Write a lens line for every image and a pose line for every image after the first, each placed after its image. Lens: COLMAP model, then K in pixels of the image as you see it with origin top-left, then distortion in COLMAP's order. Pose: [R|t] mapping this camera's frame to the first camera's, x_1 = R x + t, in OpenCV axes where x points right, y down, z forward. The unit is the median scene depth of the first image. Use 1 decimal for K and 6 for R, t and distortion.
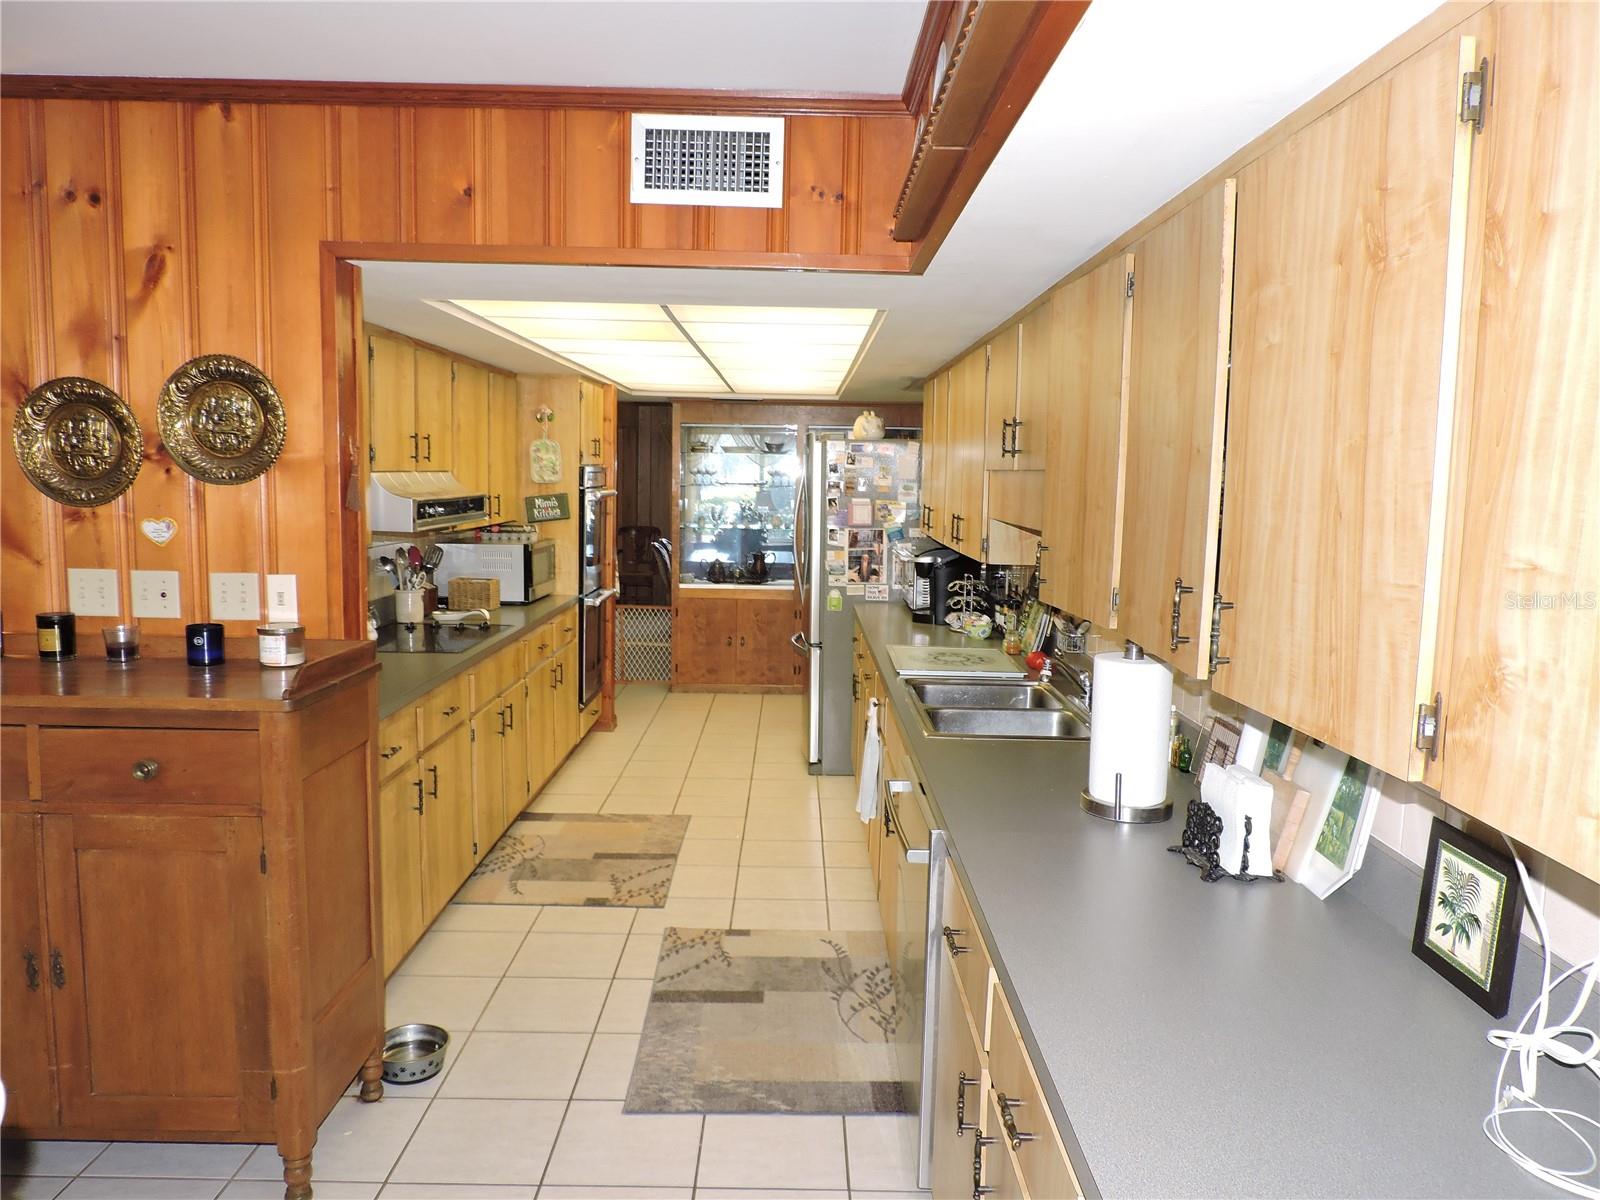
lens RADIAL K [[1138.5, 0, 805.8], [0, 1138.5, 601.6], [0, 0, 1]] dist [-0.025772, 0.008446]
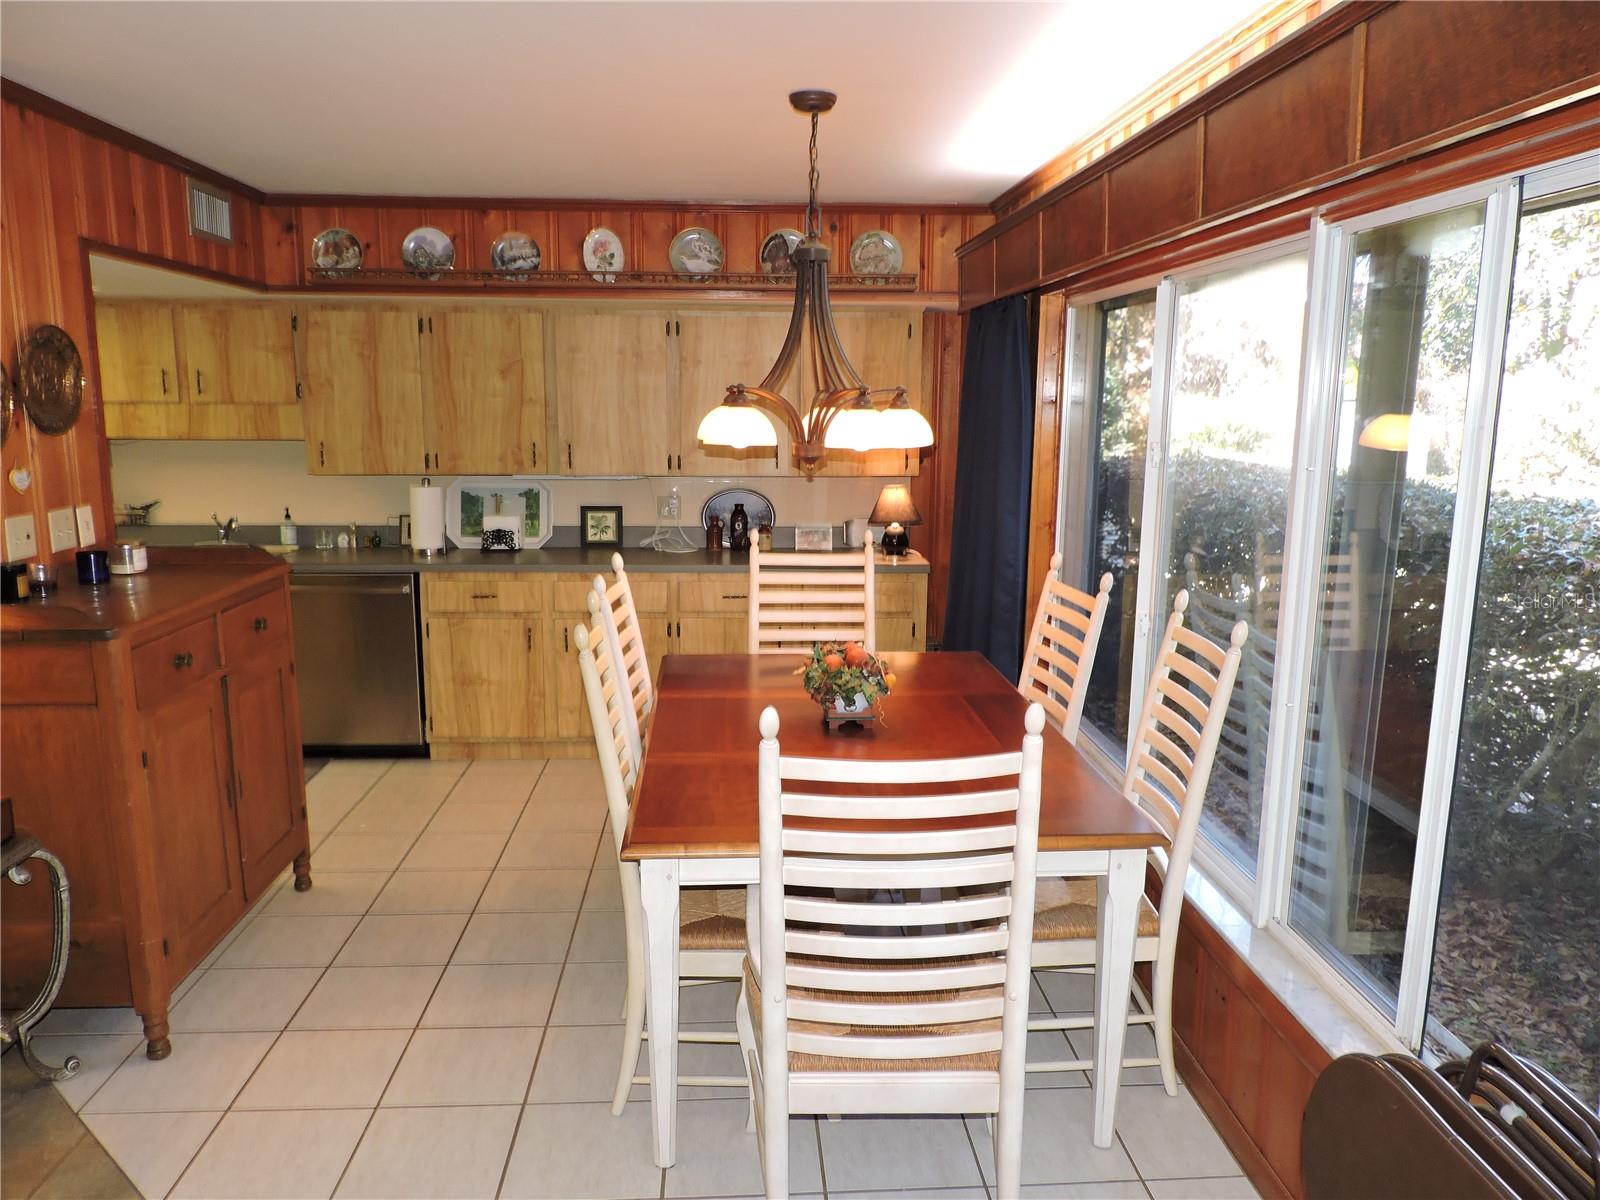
lens RADIAL K [[1138.5, 0, 805.8], [0, 1138.5, 601.6], [0, 0, 1]] dist [-0.025772, 0.008446]
pose [[-0.055092, -0.195833, 0.979088, -1.050977], [0.102788, 0.974256, 0.200650, -0.053284], [-0.993176, 0.111693, -0.033544, 0.164591]]
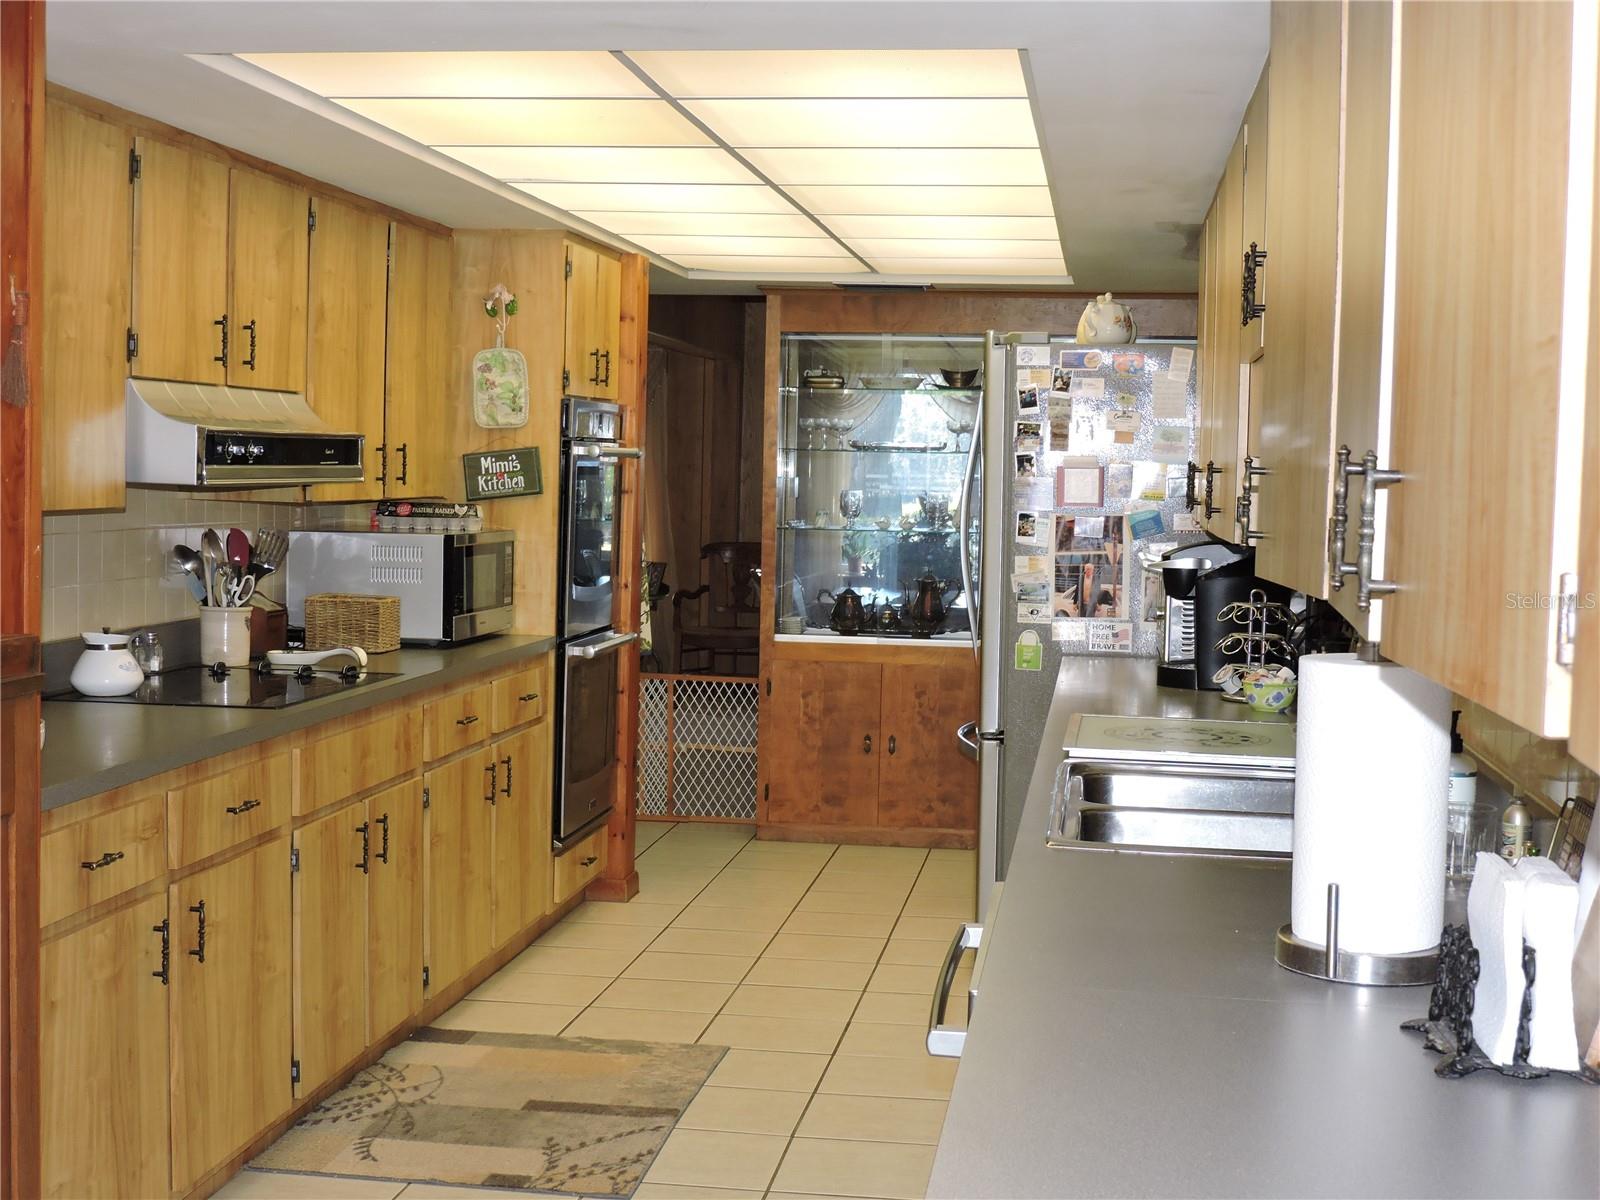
lens RADIAL K [[2171.1, 0, 800.0], [0, 2171.1, 600.0], [0, 0, 1]] dist [-0.053012, -0.043096]
pose [[0.988747, 0.011820, -0.149131, 0.090907], [-0.020020, 0.998362, -0.053604, 0.040211], [0.148253, 0.055986, 0.987363, 0.004862]]
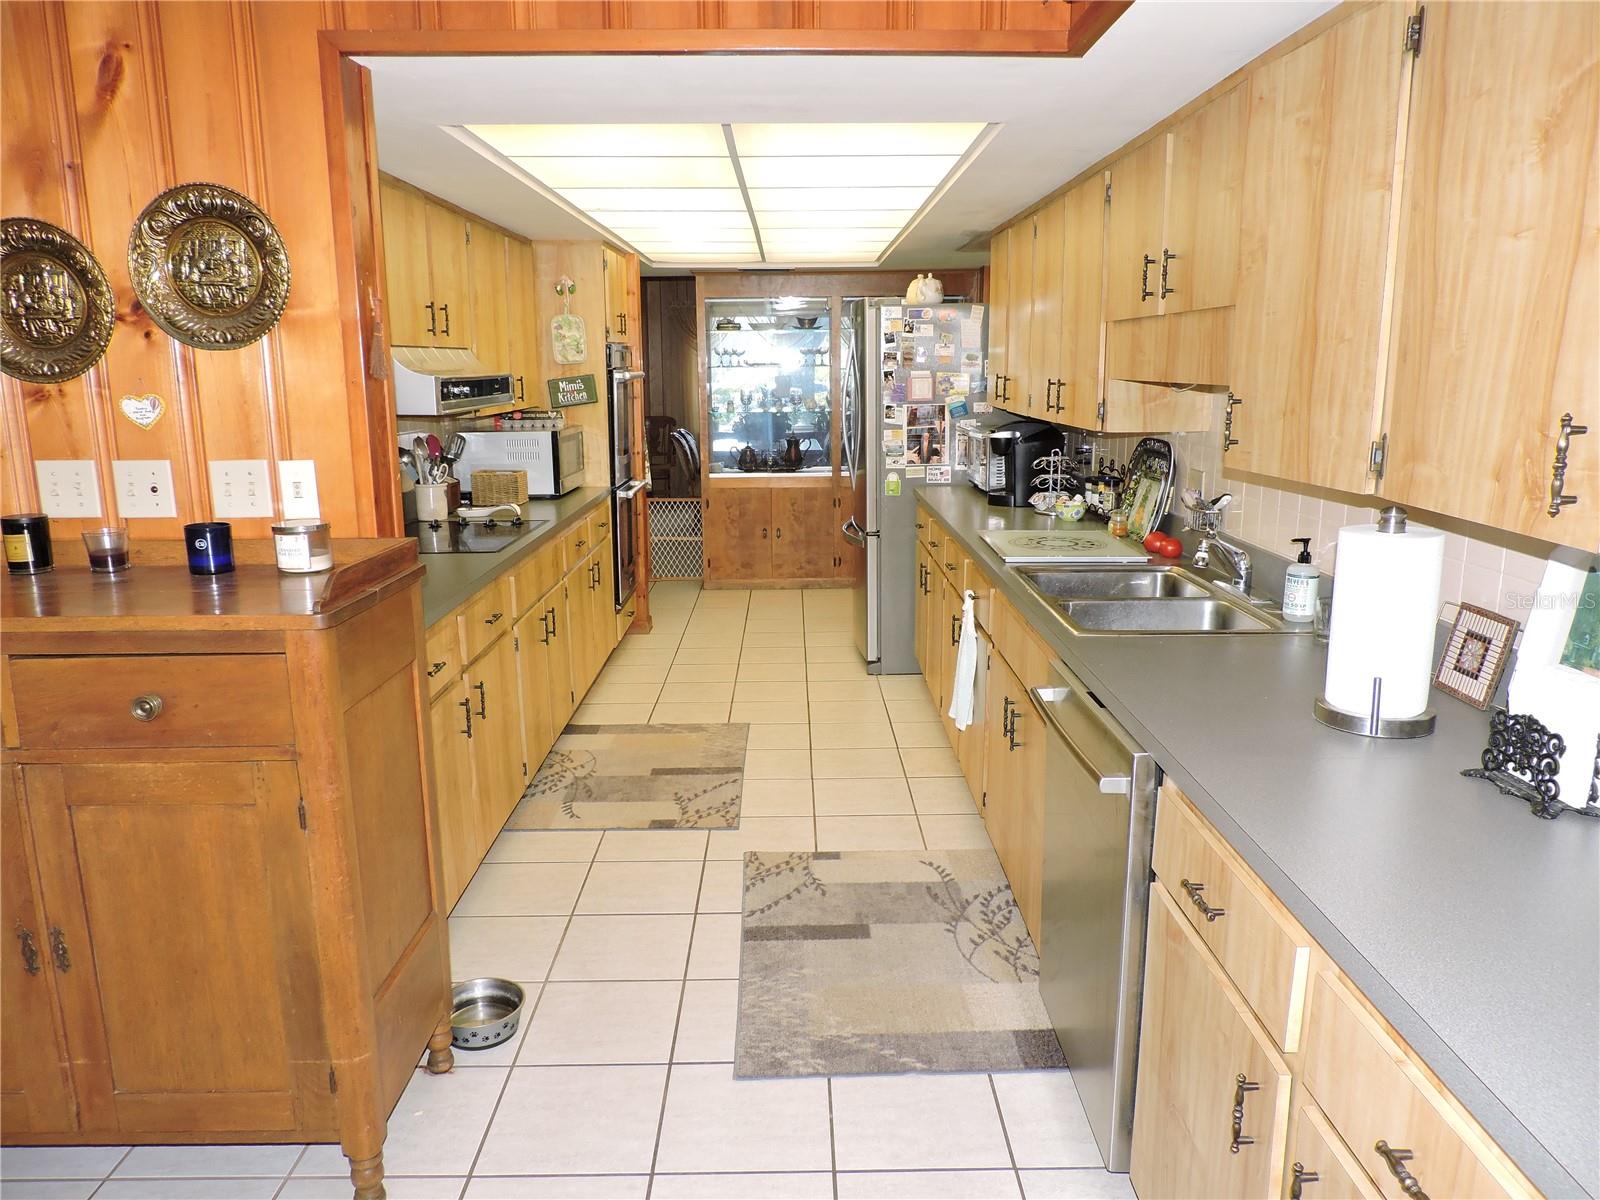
lens RADIAL K [[1138.5, 0, 805.8], [0, 1138.5, 601.6], [0, 0, 1]] dist [-0.025772, 0.008446]
pose [[0.999624, -0.027383, -0.001477, -0.059409], [0.027401, 0.995267, 0.093236, 0.006924], [-0.001083, -0.093241, 0.995643, 0.108081]]
